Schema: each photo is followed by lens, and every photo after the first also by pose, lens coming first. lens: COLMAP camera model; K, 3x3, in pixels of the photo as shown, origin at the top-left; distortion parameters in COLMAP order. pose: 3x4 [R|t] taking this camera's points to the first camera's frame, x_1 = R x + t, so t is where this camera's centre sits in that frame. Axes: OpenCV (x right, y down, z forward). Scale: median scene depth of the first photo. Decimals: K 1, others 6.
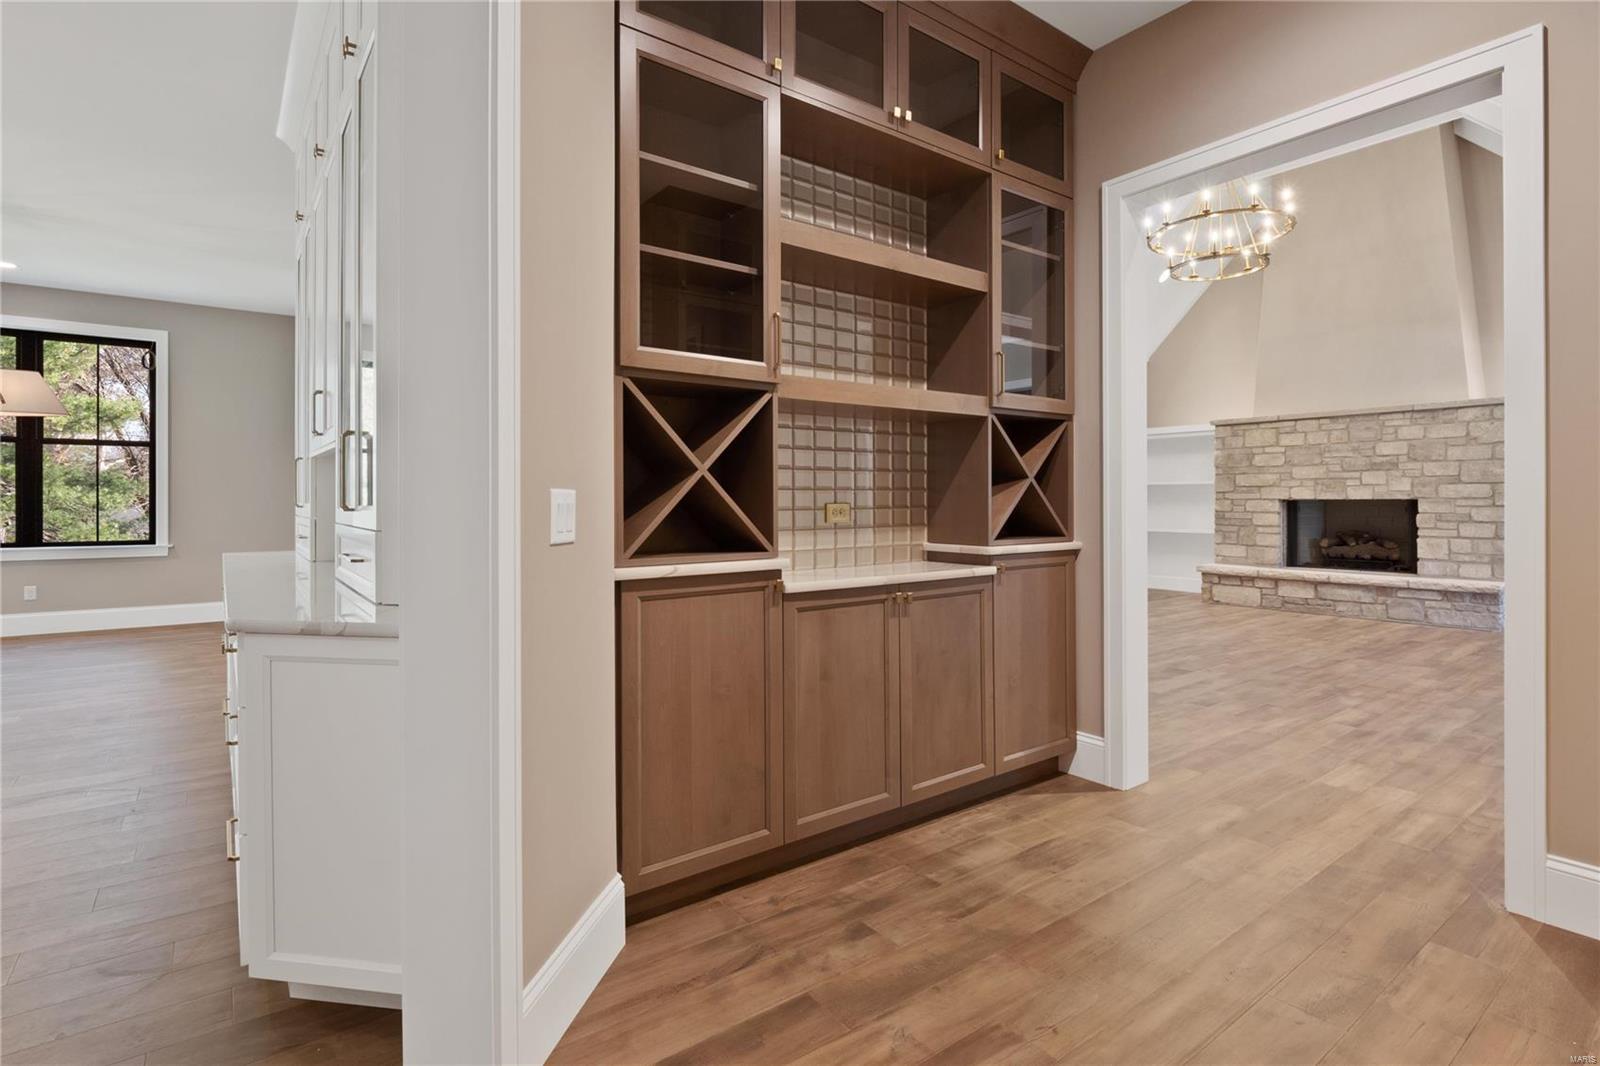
lens RADIAL K [[782.1, 0, 803.4], [0, 782.1, 498.8], [0, 0, 1]] dist [-0.014320, -0.000910]
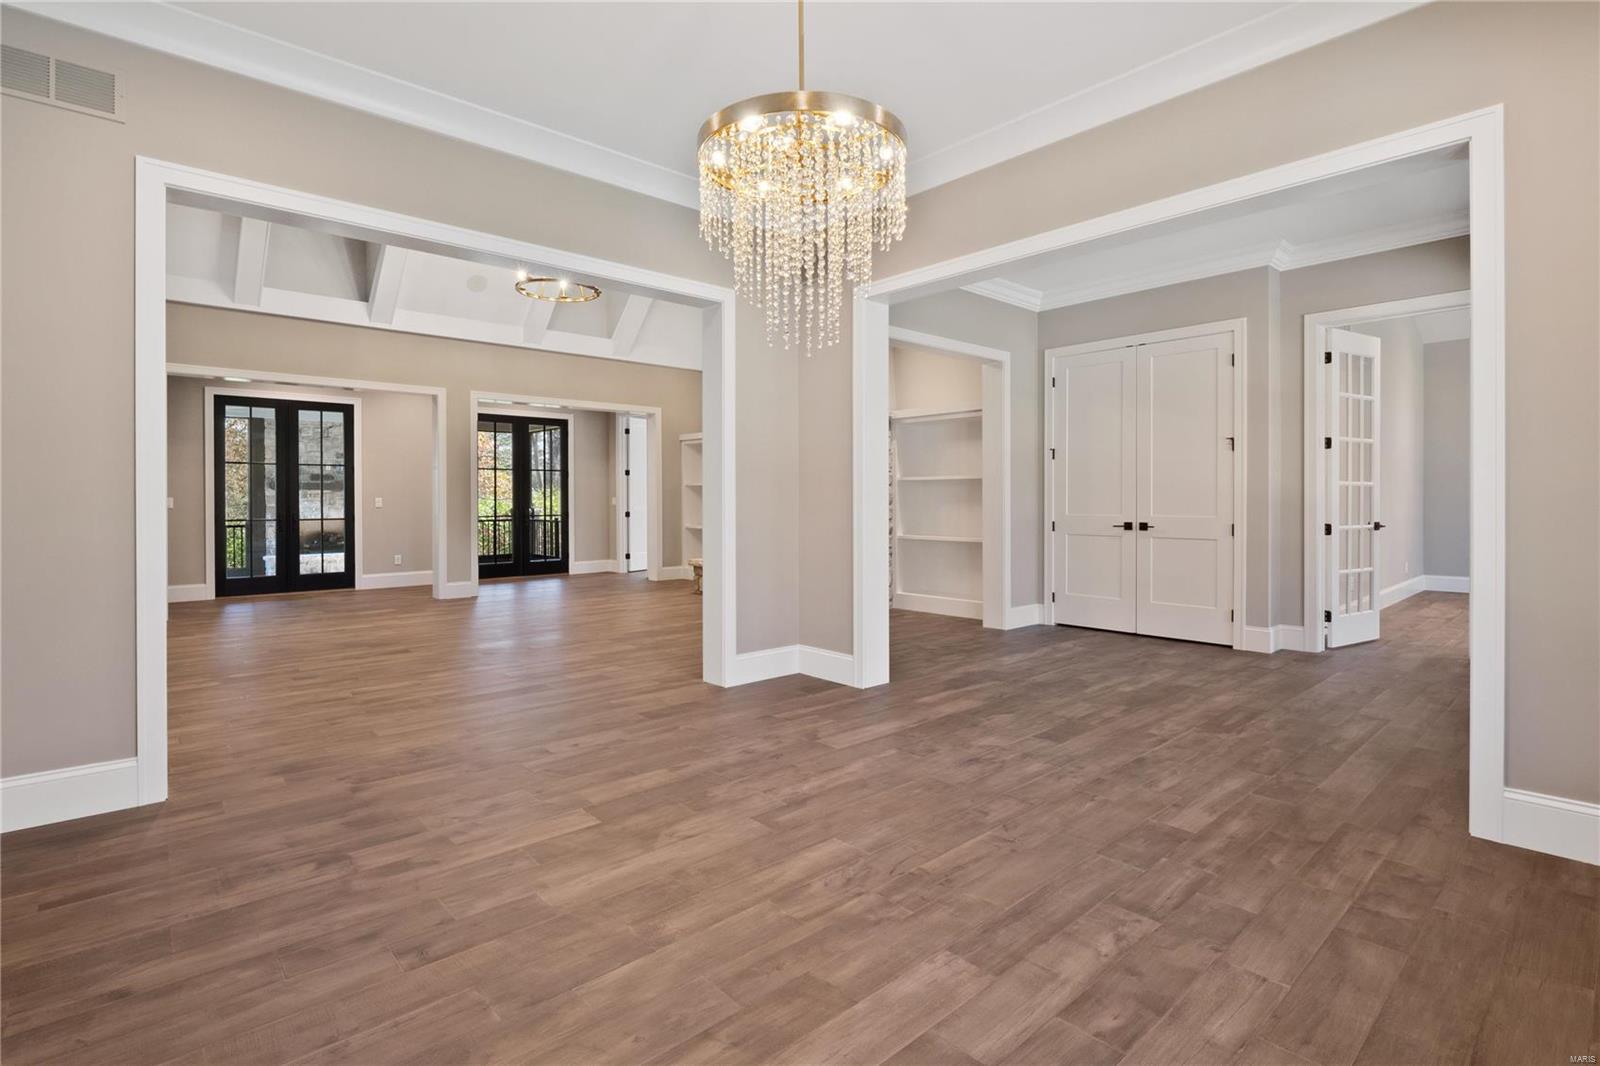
lens RADIAL K [[771.4, 0, 803.2], [0, 771.4, 503.8], [0, 0, 1]] dist [-0.006522, -0.001907]
pose [[0.995741, 0.000752, 0.092194, 0.643232], [-0.001449, 0.999971, 0.007502, -0.000864], [-0.092186, -0.007603, 0.995713, -0.104323]]
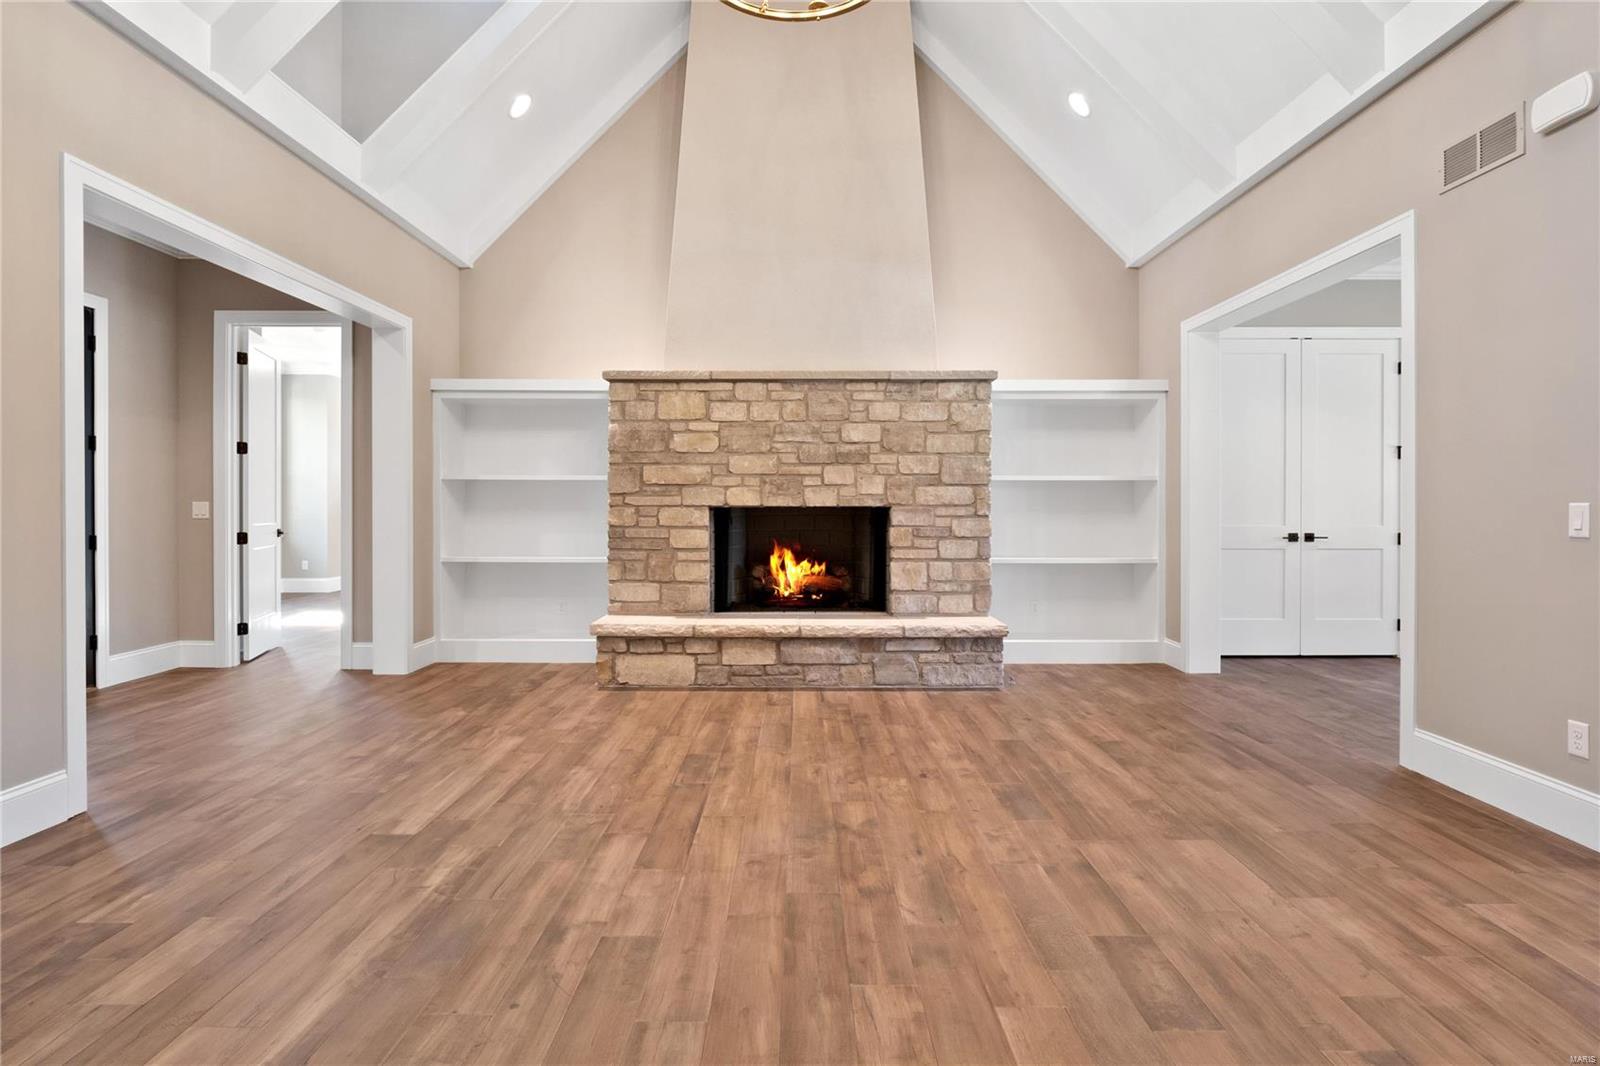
lens RADIAL K [[794.4, 0, 798.7], [0, 794.4, 508.2], [0, 0, 1]] dist [-0.003574, -0.001315]
pose [[0.604947, 0.001118, 0.796265, 0.161295], [-0.003824, 0.999992, 0.001500, 0.001209], [-0.796257, -0.003952, 0.604946, 0.610518]]
